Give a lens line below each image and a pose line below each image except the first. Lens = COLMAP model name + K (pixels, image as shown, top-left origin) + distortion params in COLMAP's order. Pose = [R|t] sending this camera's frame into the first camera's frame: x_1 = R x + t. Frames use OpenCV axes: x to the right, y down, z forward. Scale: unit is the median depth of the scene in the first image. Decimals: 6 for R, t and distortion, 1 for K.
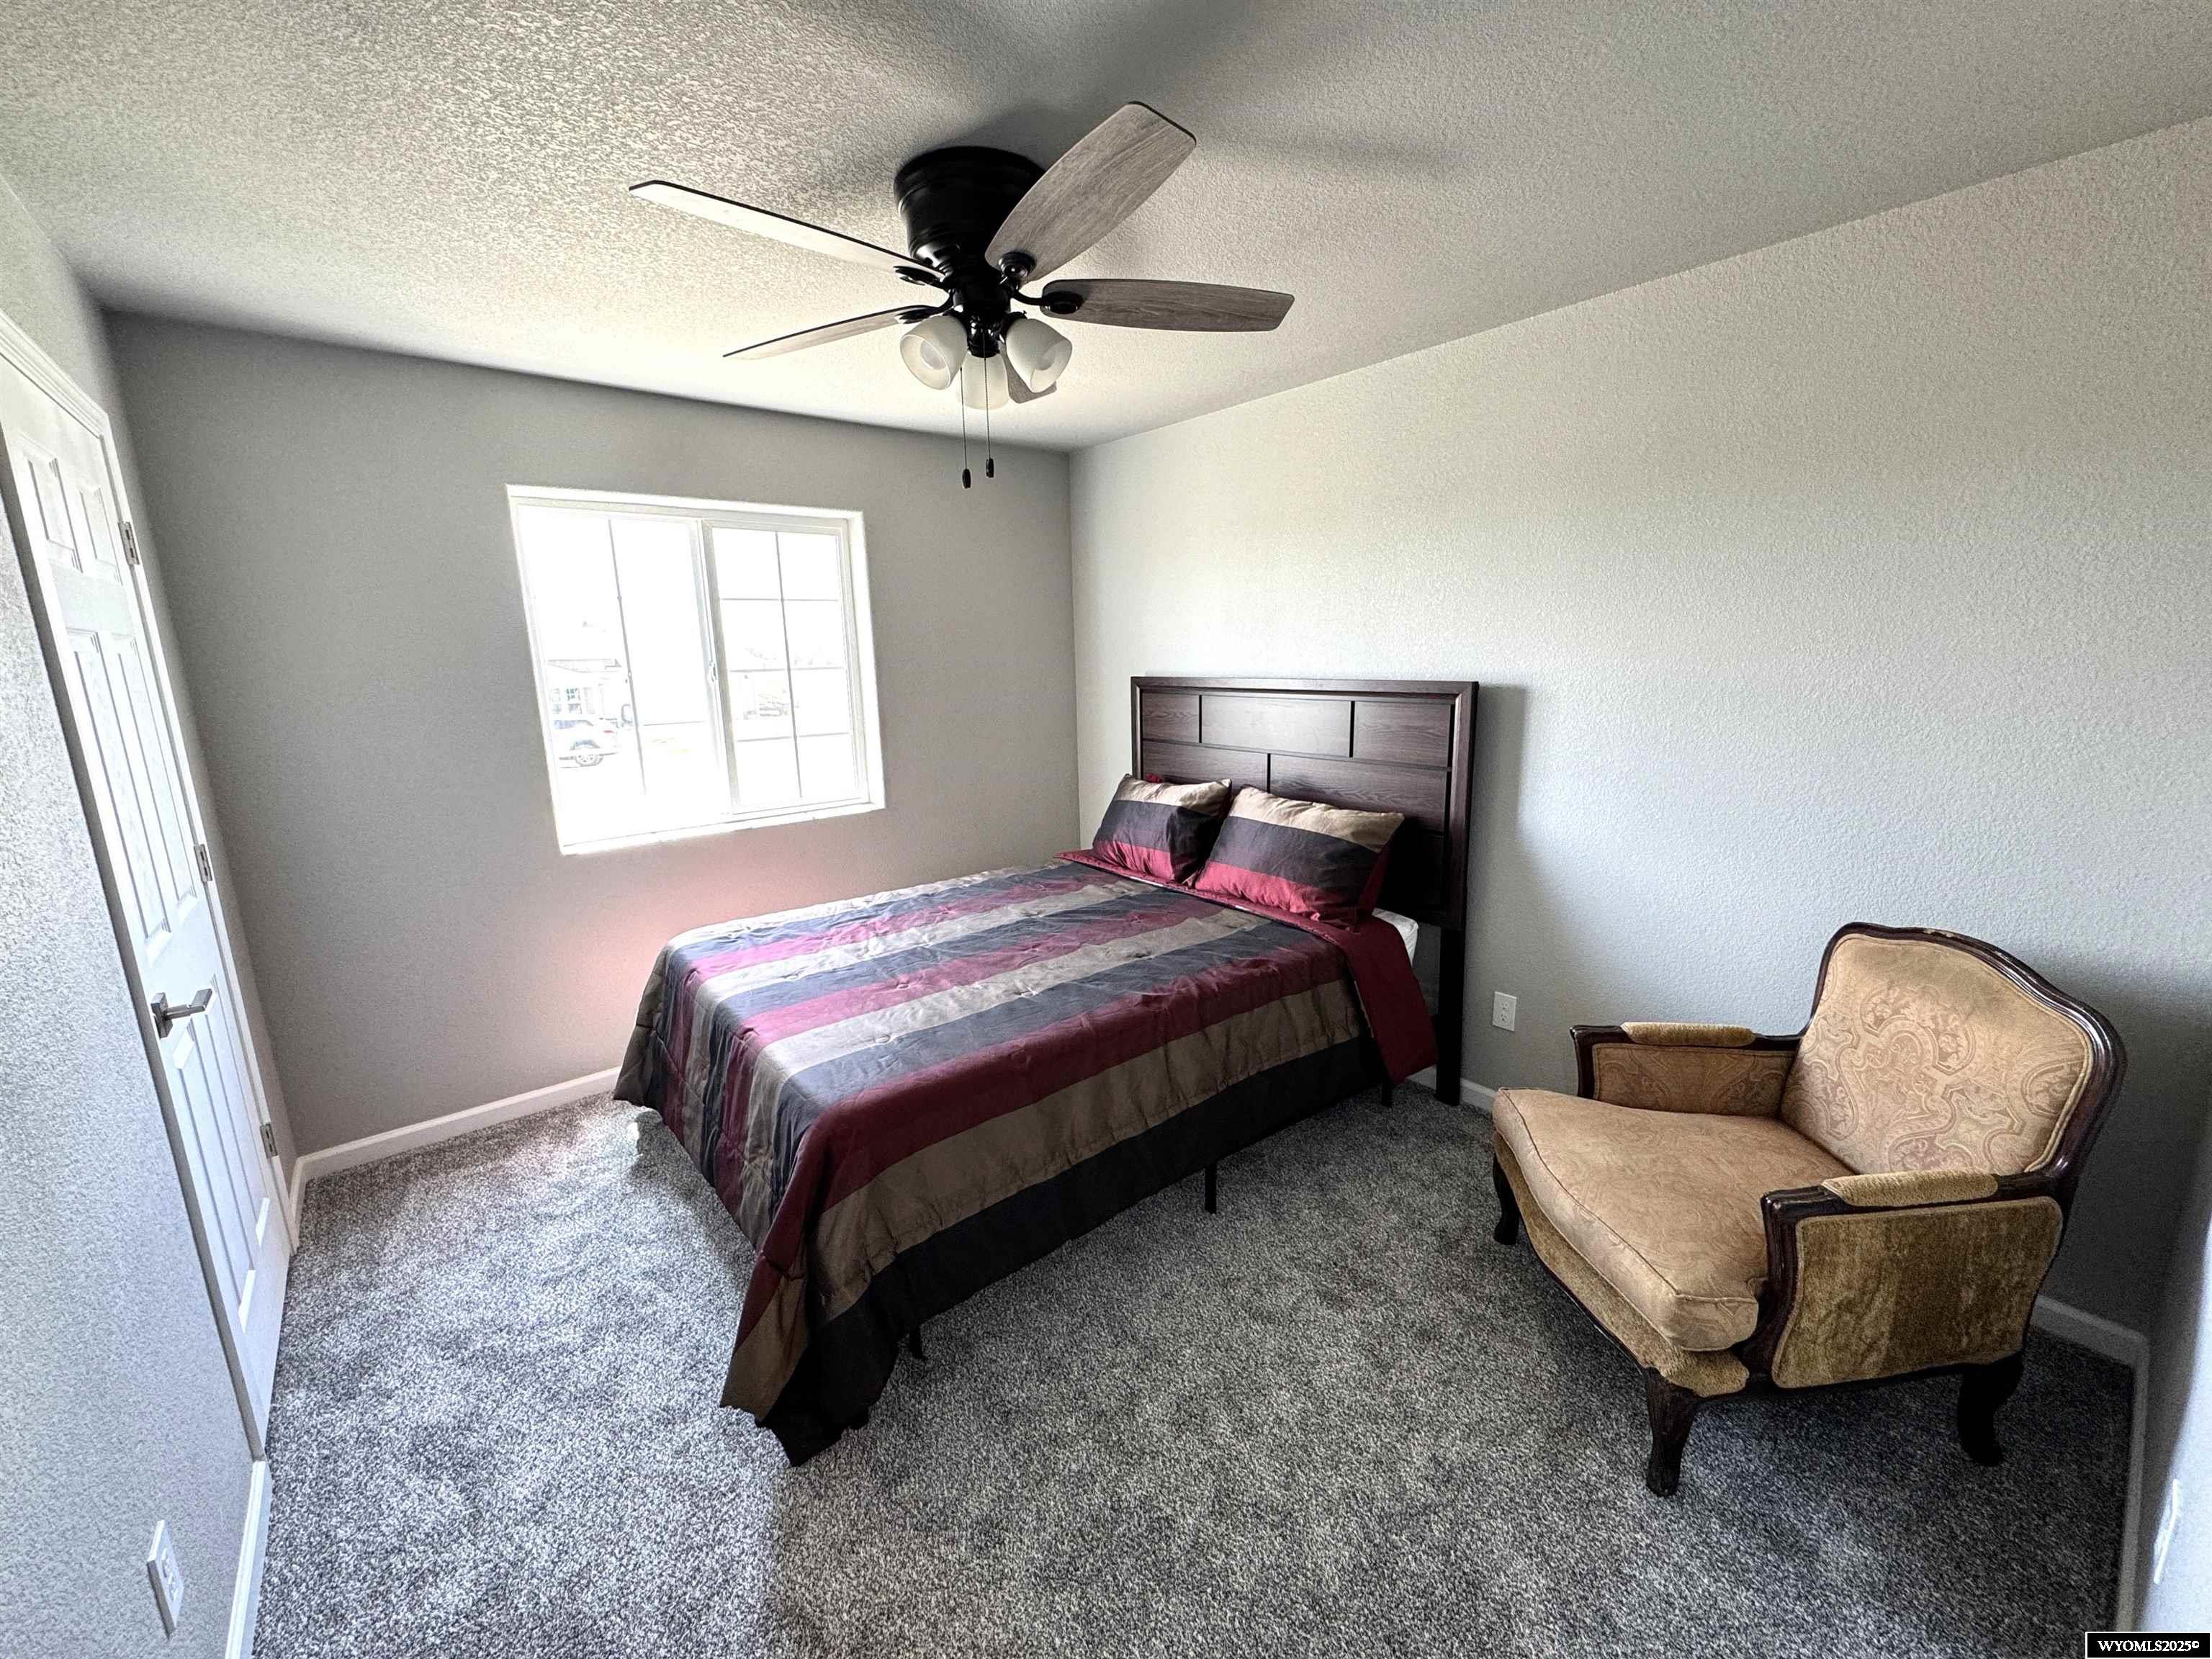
lens RADIAL K [[888.5, 0, 1110.5], [0, 888.5, 825.0], [0, 0, 1]] dist [0.002977, 0.000282]
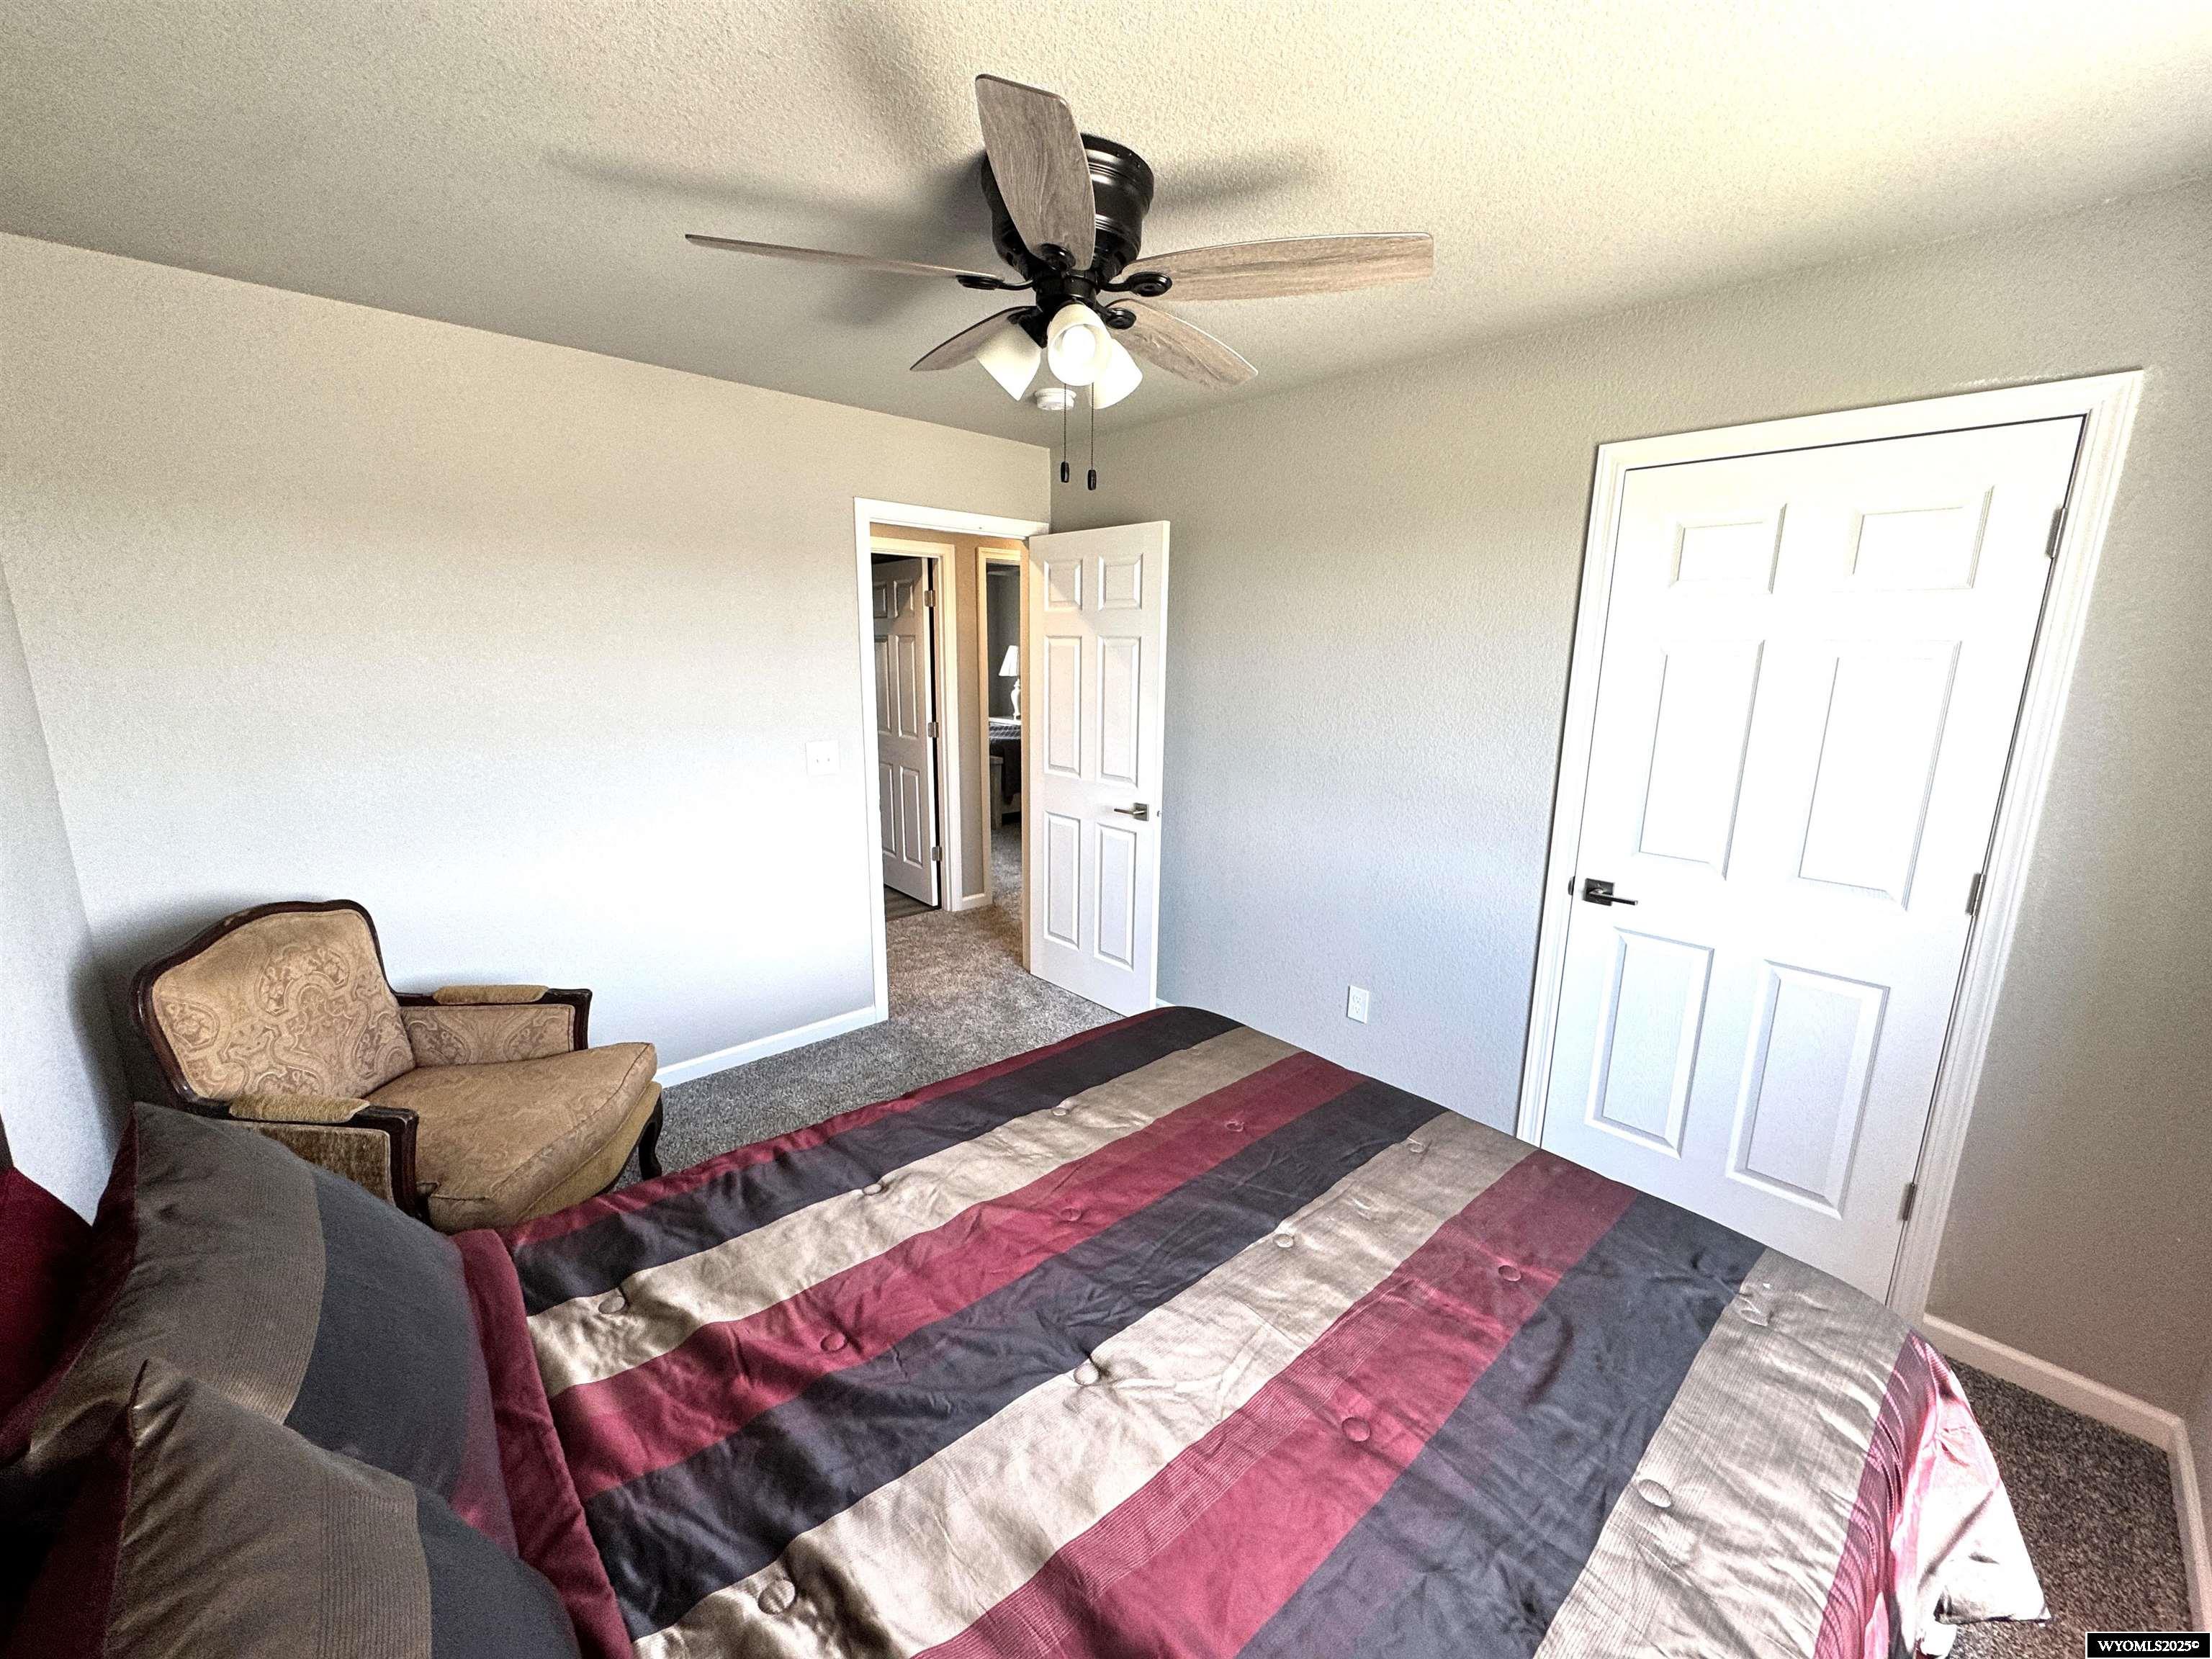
lens RADIAL K [[888.5, 0, 1106.2], [0, 888.5, 832.8], [0, 0, 1]] dist [0.002977, 0.000282]
pose [[-0.998712, 0.017772, -0.047517, -0.124850], [-0.002400, 0.919036, 0.394167, -0.420654], [0.050675, 0.393774, -0.917809, 2.017075]]
